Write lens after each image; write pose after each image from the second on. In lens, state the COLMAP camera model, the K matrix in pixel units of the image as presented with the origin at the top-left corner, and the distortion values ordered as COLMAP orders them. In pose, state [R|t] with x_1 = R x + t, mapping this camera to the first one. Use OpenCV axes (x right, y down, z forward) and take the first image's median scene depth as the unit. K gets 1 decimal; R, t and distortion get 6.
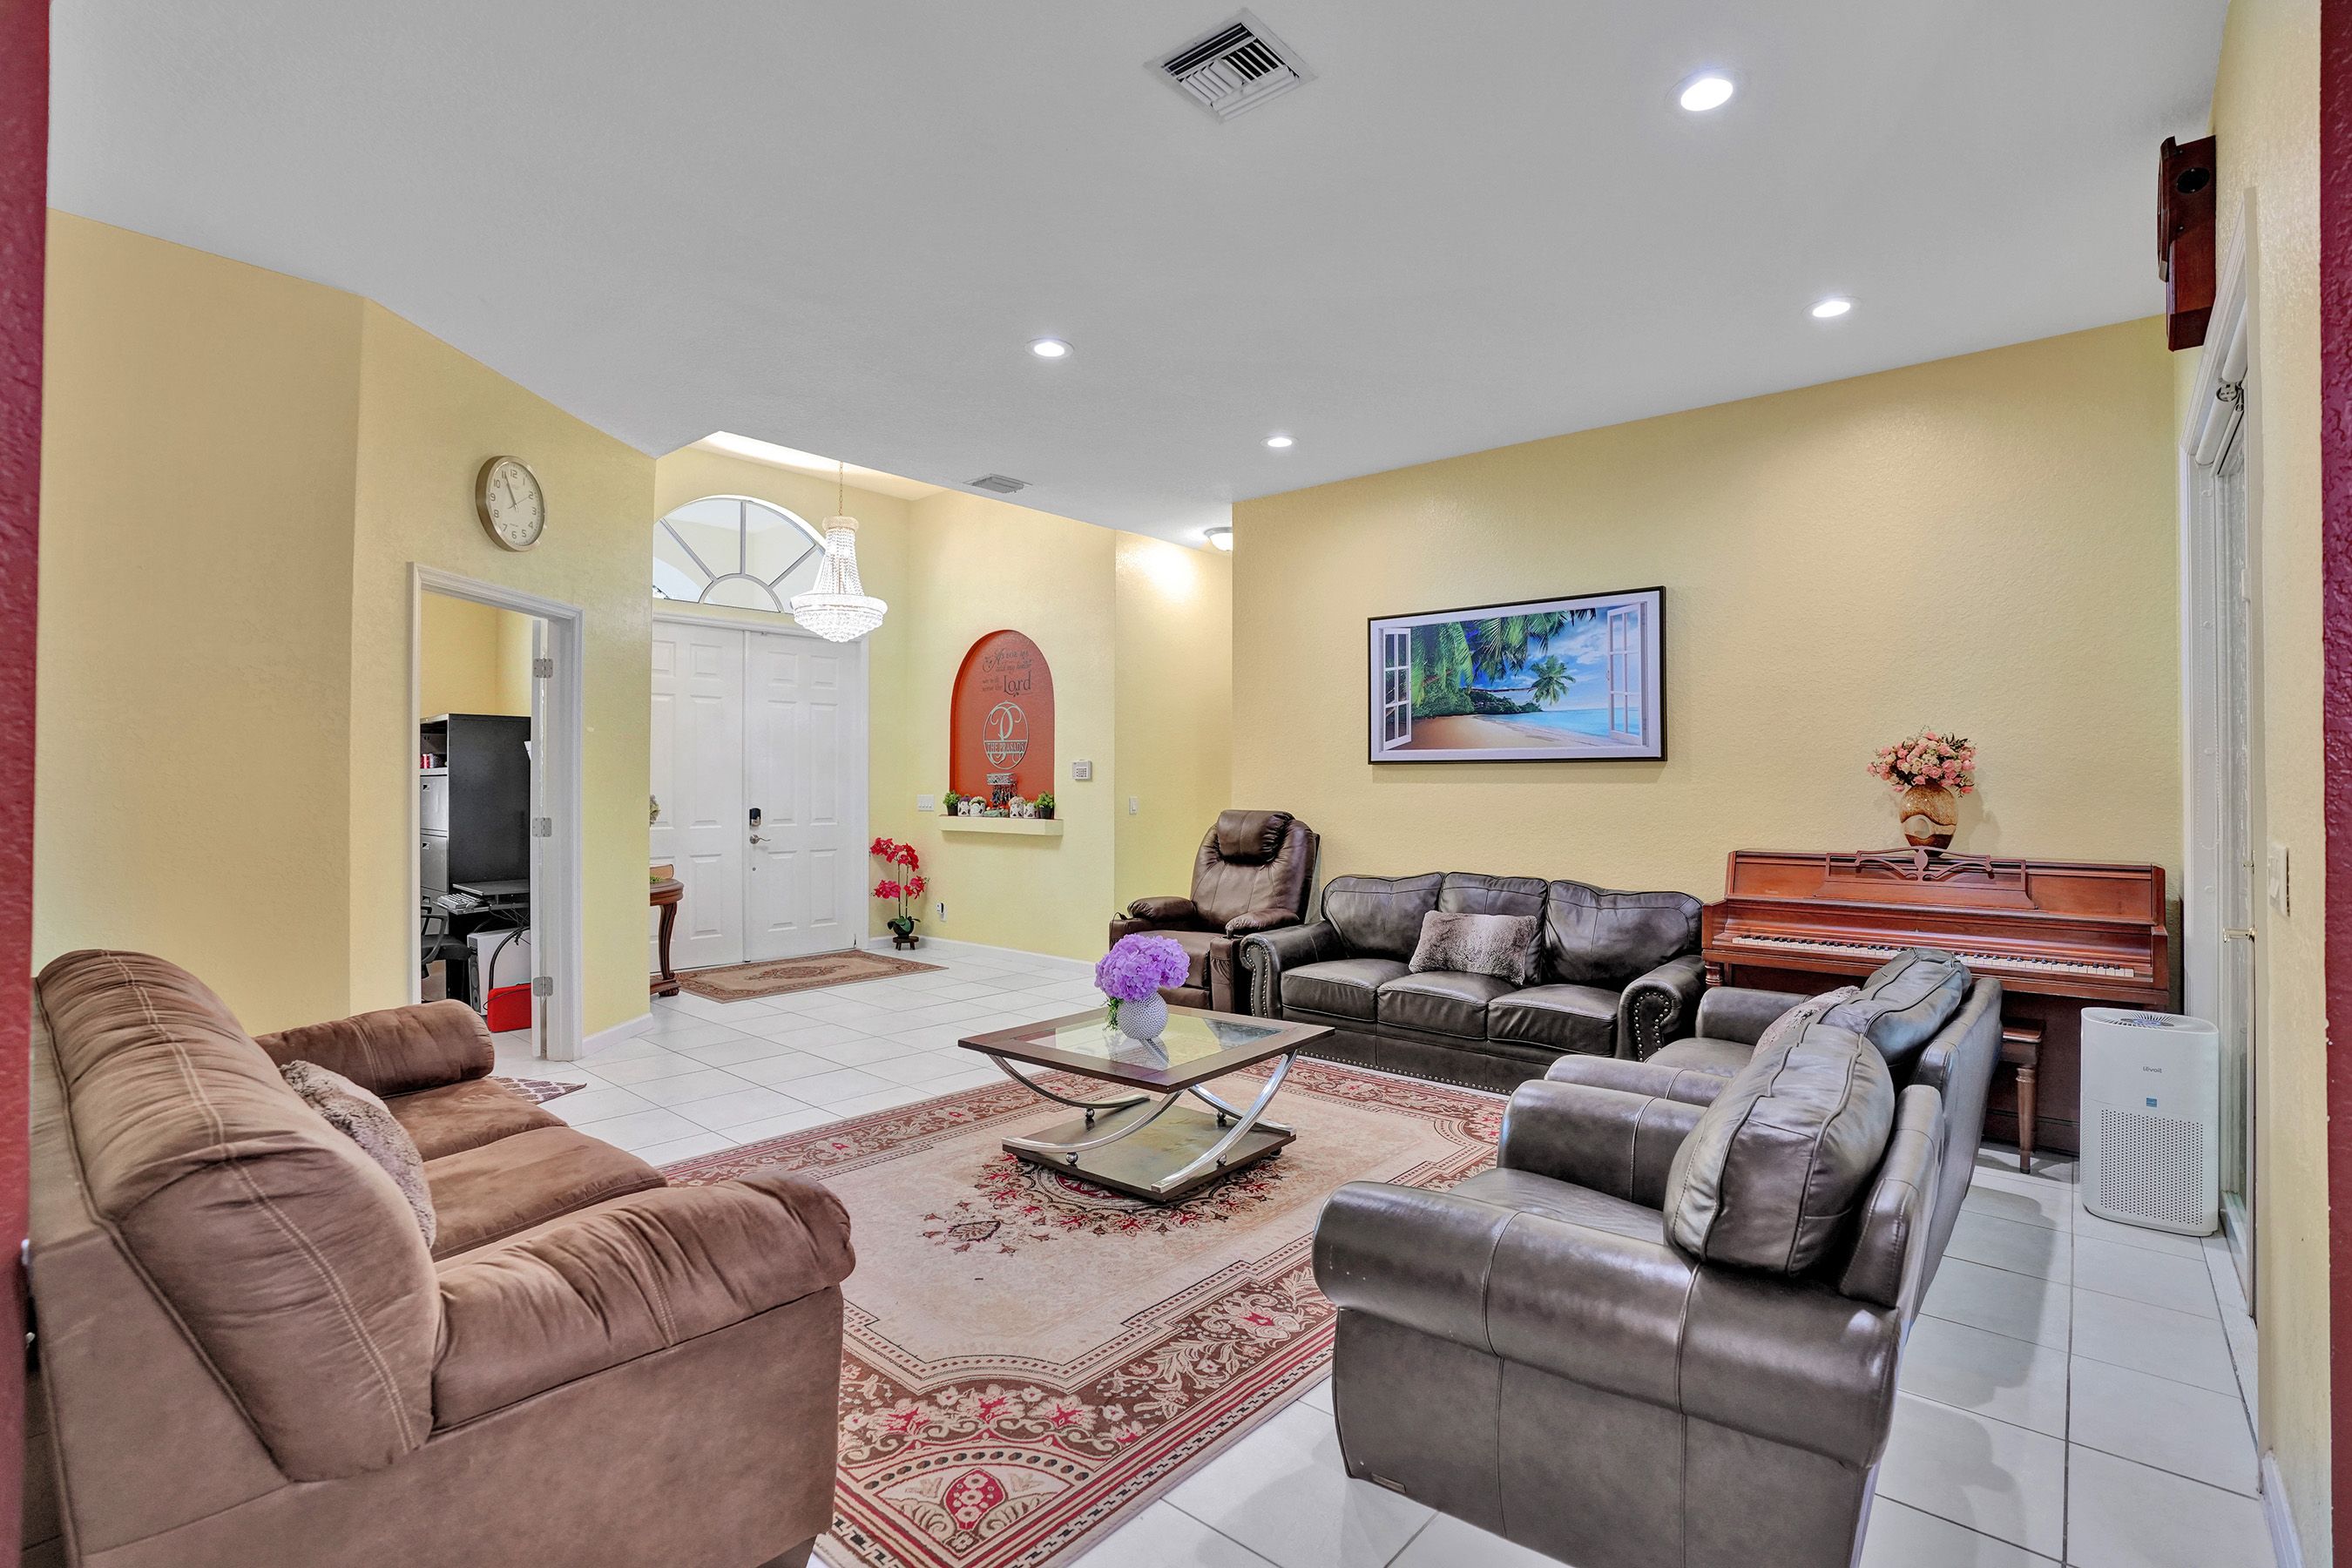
lens RADIAL K [[1070.2, 0, 1164.1], [0, 1070.2, 778.6], [0, 0, 1]] dist [-0.022600, 0.001234]
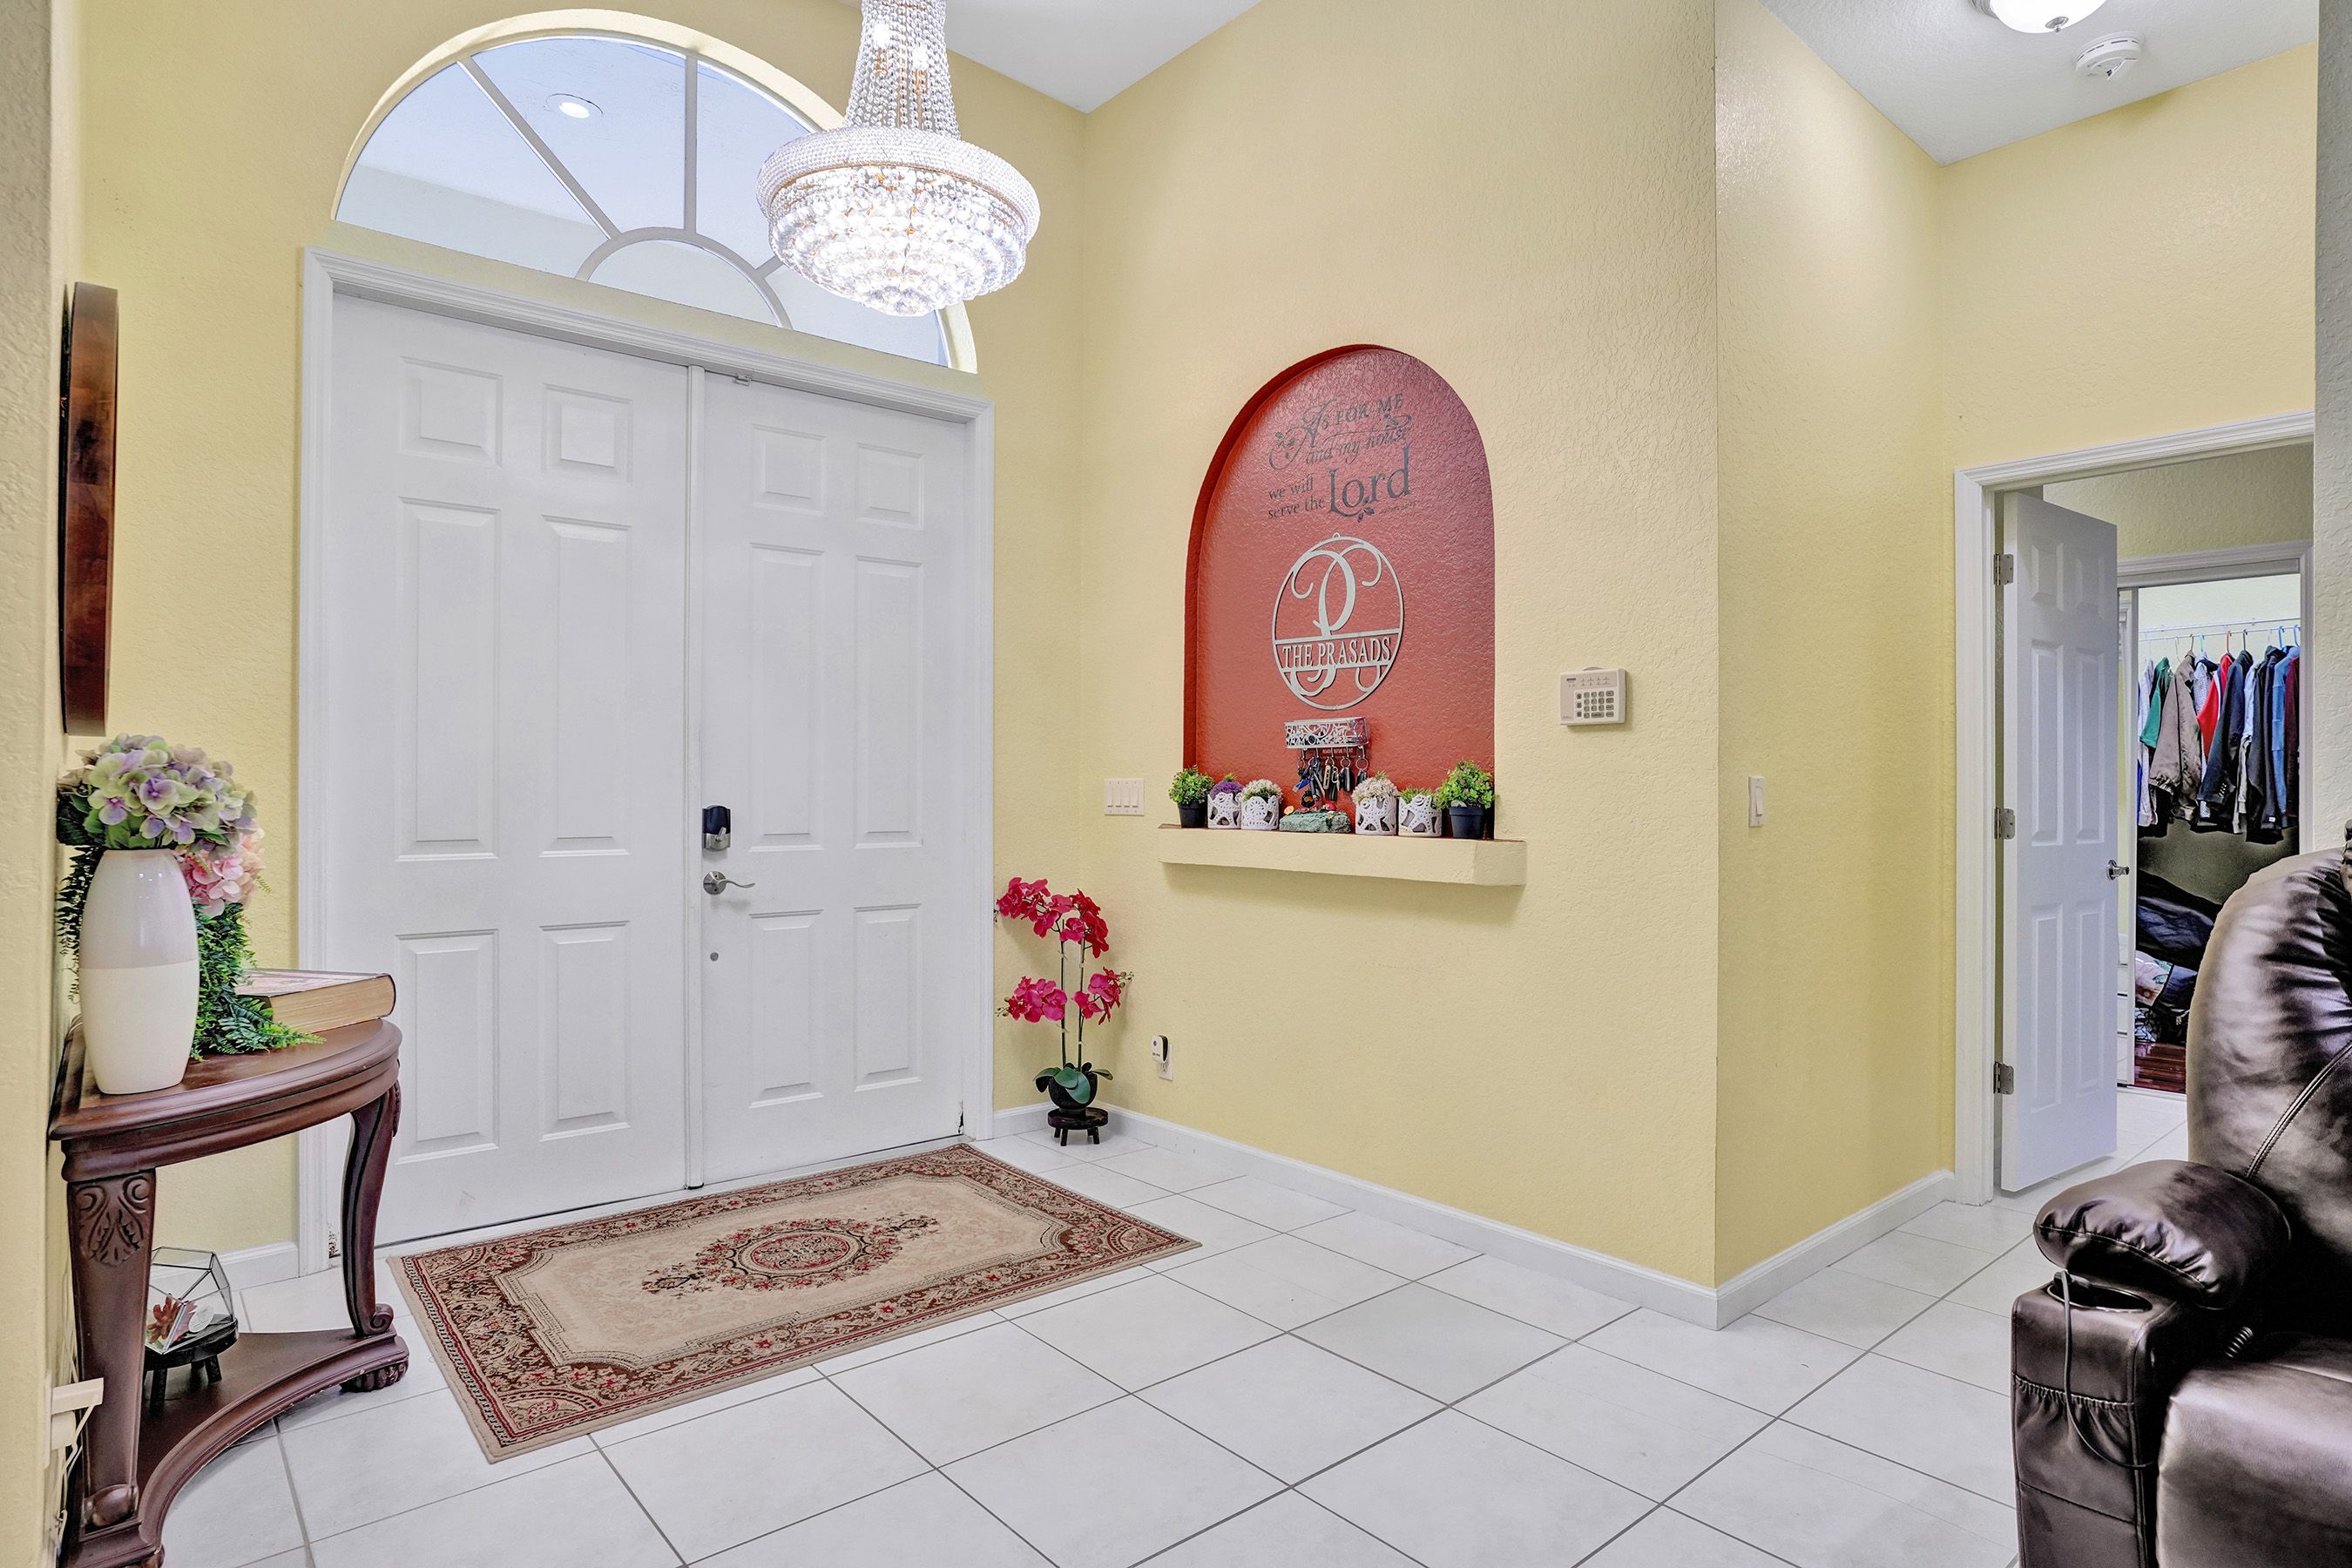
lens RADIAL K [[1244.8, 0, 1184.8], [0, 1244.8, 788.2], [0, 0, 1]] dist [-0.000798, -0.000071]
pose [[0.991879, 0.001926, -0.127169, -0.142238], [-0.001528, 0.999994, 0.003227, 0.018256], [0.127174, -0.003006, 0.991876, 0.534591]]
